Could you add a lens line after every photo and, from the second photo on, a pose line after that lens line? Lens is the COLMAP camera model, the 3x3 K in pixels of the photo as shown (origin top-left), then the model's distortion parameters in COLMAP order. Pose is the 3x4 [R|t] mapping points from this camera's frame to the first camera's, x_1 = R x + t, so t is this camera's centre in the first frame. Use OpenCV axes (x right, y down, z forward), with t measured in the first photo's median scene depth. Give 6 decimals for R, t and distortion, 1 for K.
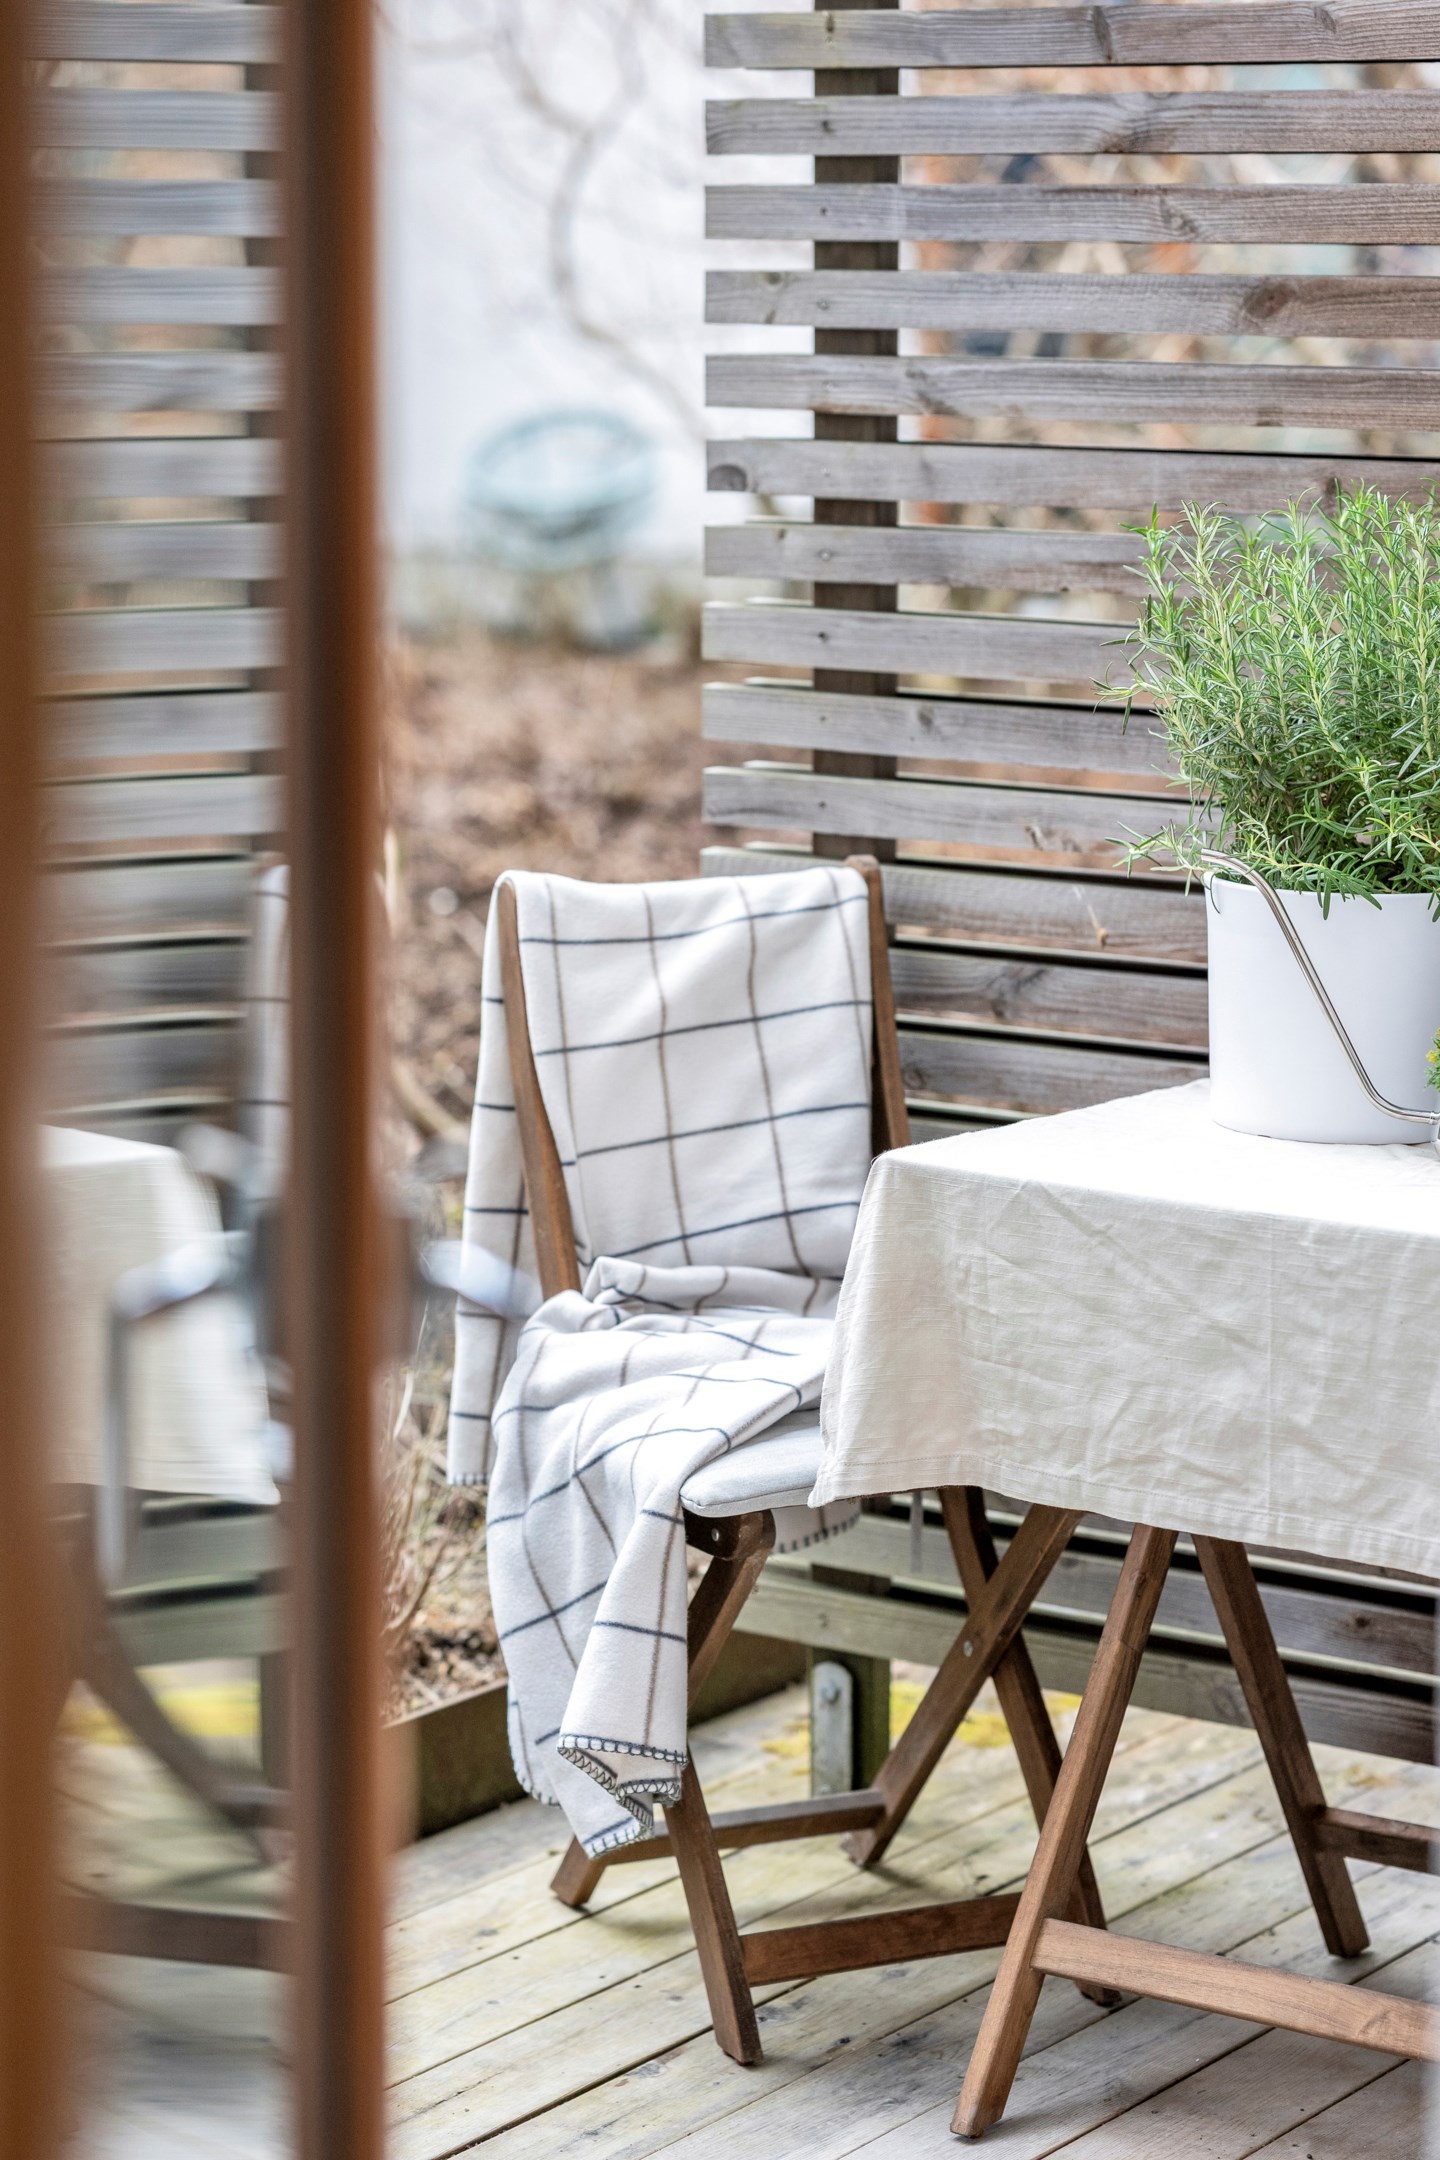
lens RADIAL K [[4926.9, 0, 720.0], [0, 4926.9, 1080.0], [0, 0, 1]] dist [-0.027680, 0.768238]
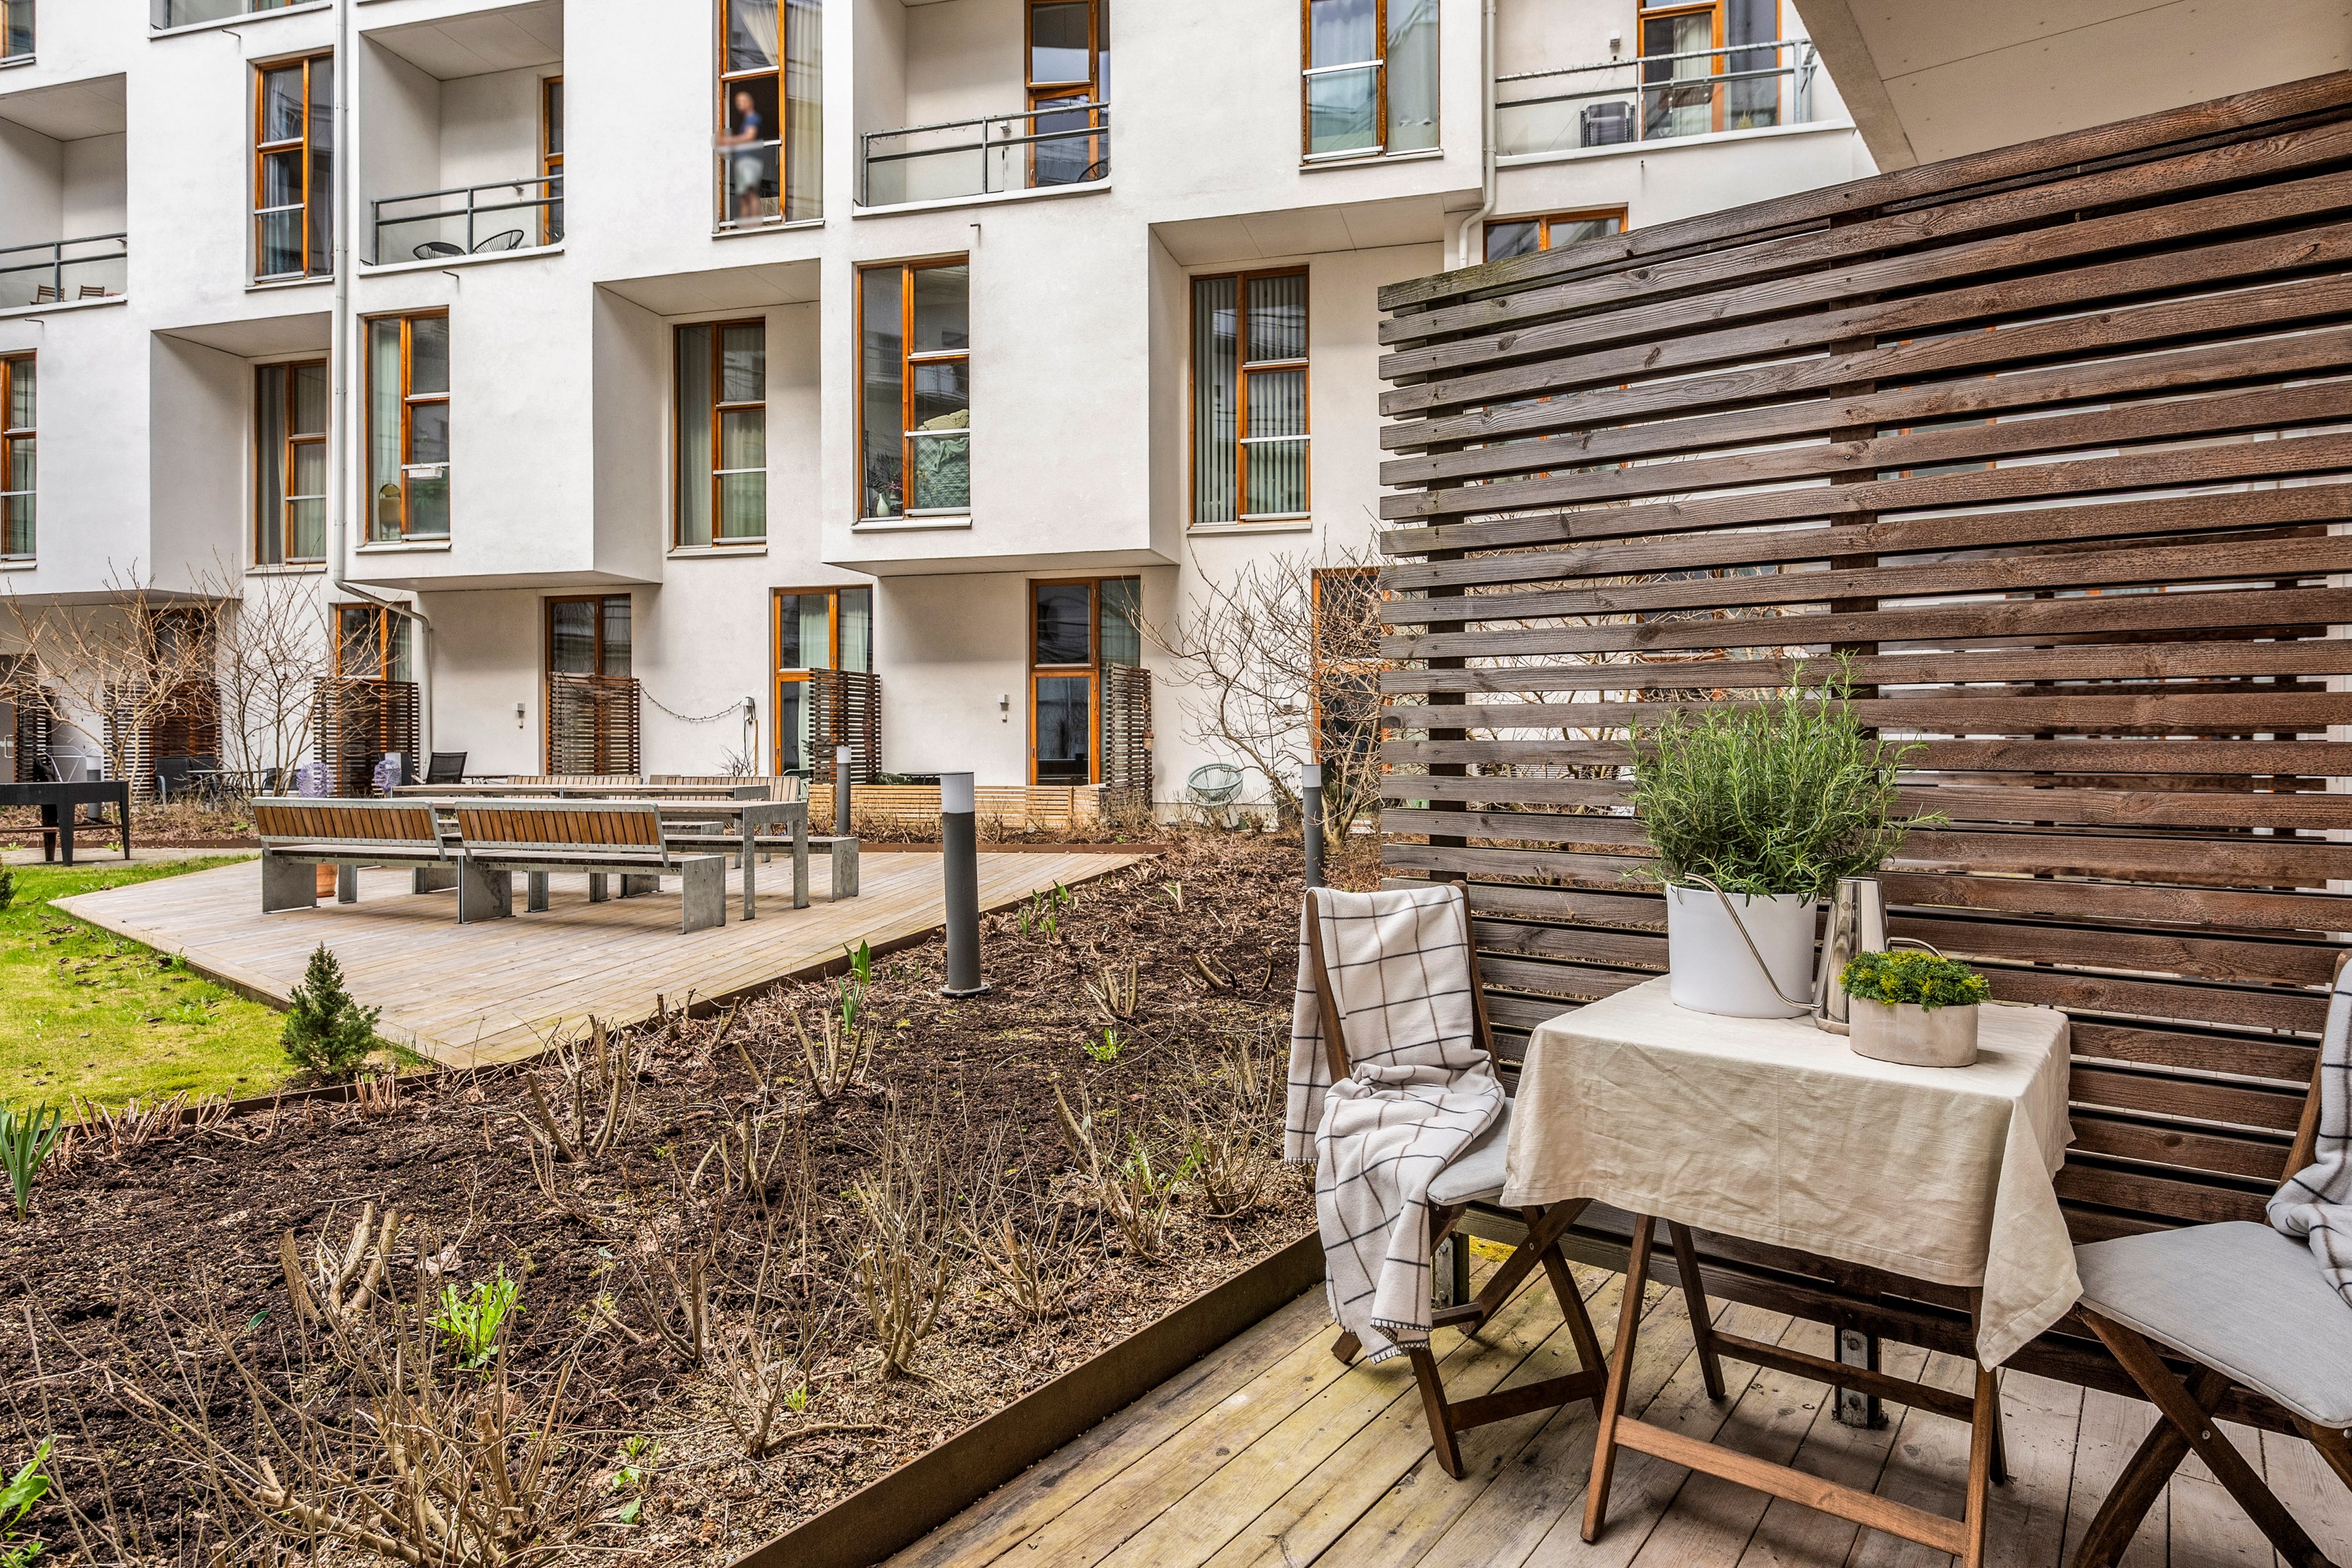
lens RADIAL K [[1310.5, 0, 1169.0], [0, 1310.5, 738.8], [0, 0, 1]] dist [-0.002324, -0.001276]
pose [[0.998337, -0.011411, -0.056504, -0.075366], [0.002211, 0.987070, -0.160276, -0.013276], [0.057602, 0.159884, 0.985454, 0.397500]]
